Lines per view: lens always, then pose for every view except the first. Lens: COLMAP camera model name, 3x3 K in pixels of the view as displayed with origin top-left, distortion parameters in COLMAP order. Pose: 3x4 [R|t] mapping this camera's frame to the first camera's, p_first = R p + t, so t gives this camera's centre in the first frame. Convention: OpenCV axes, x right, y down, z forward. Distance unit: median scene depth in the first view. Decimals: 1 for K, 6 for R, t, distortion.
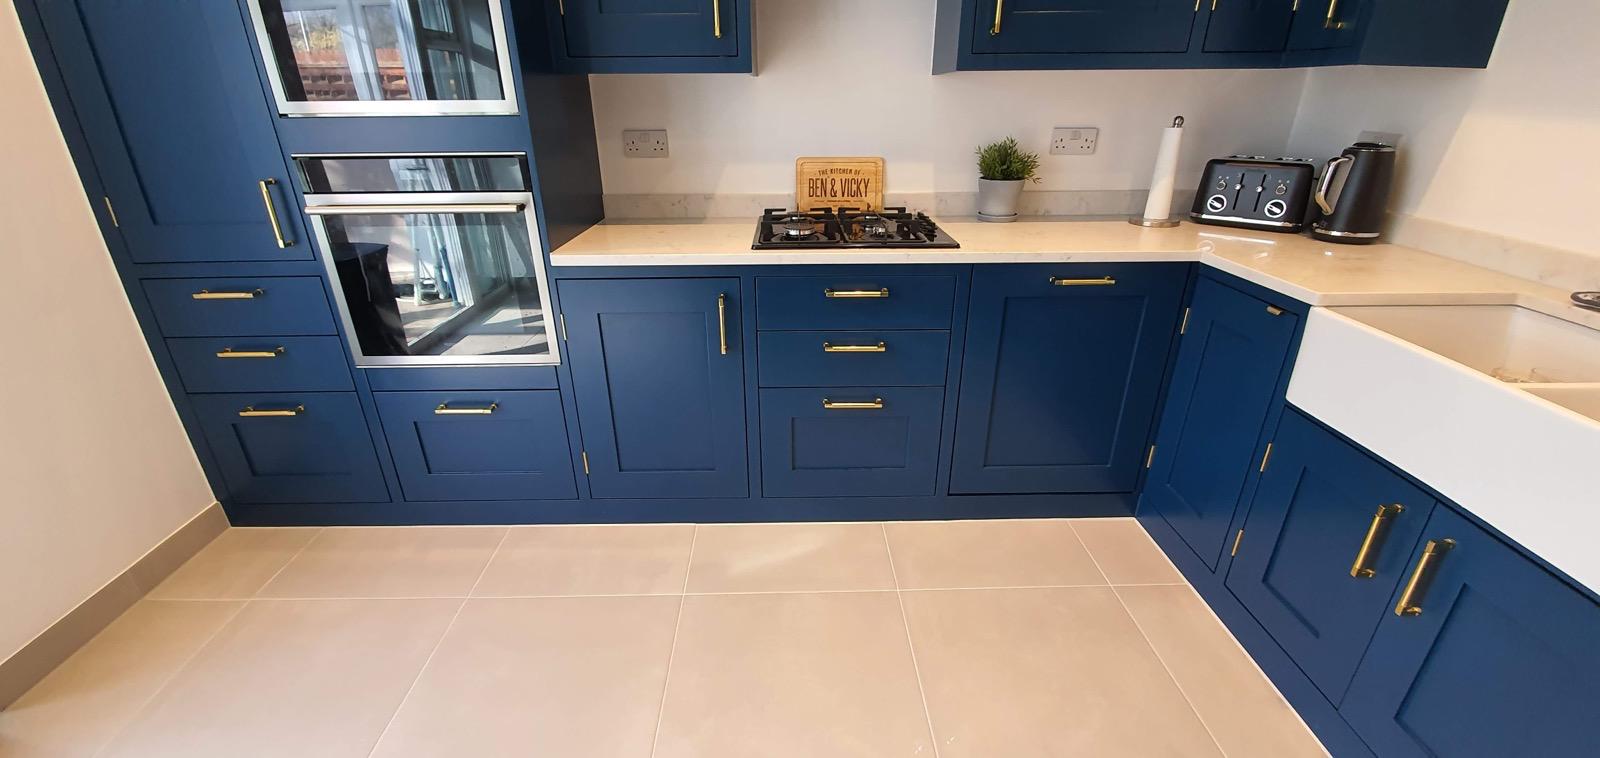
lens RADIAL K [[636.2, 0, 794.7], [0, 636.2, 381.9], [0, 0, 1]] dist [0.002093, -0.007843]
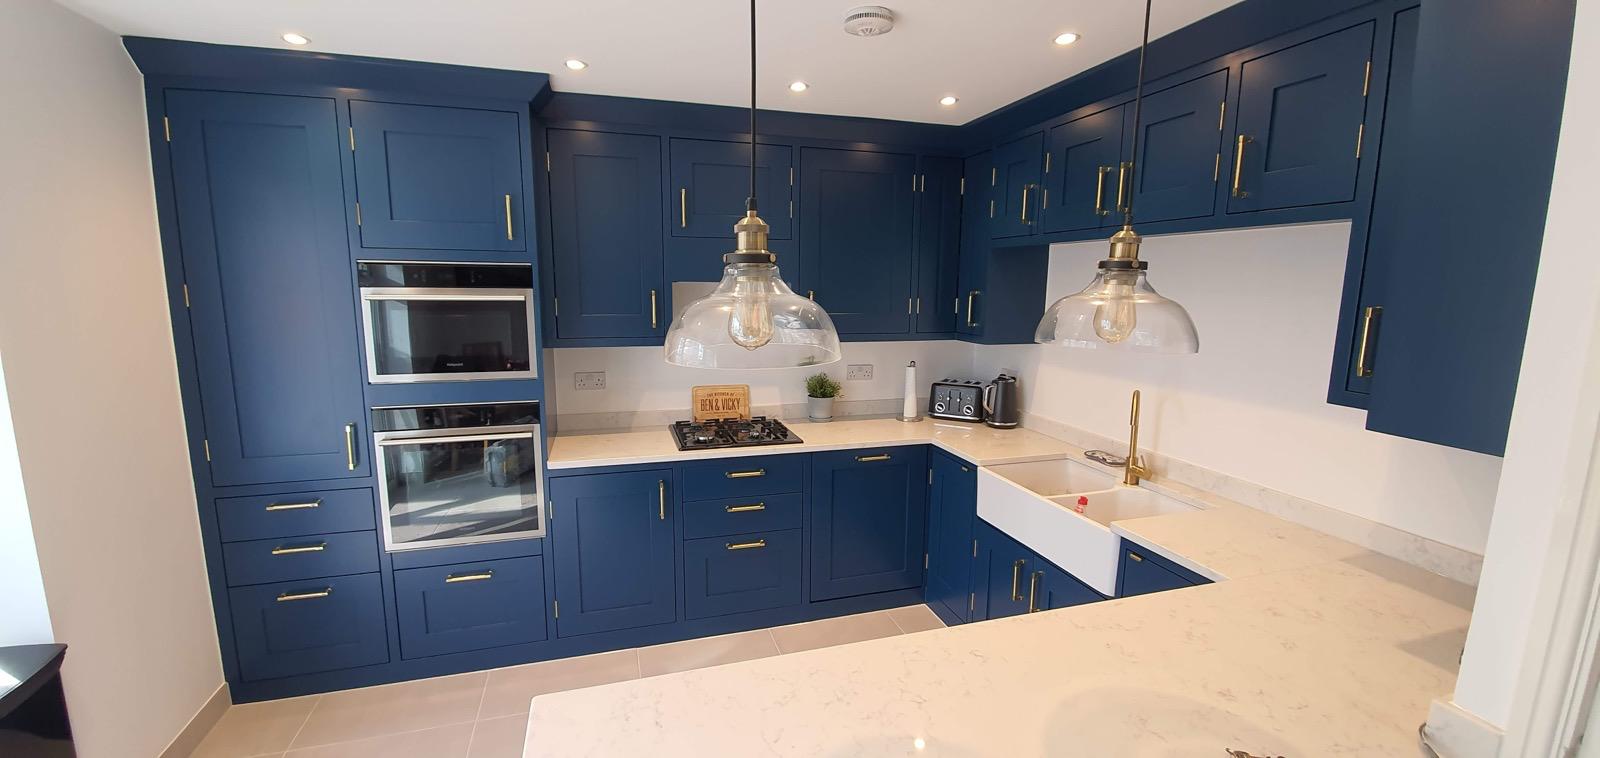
lens RADIAL K [[636.2, 0, 794.7], [0, 636.2, 381.9], [0, 0, 1]] dist [0.002093, -0.007843]
pose [[0.961956, -0.029495, 0.271608, -0.195410], [0.098218, 0.965025, -0.243064, 0.038209], [-0.254940, 0.260494, 0.931208, -0.550779]]
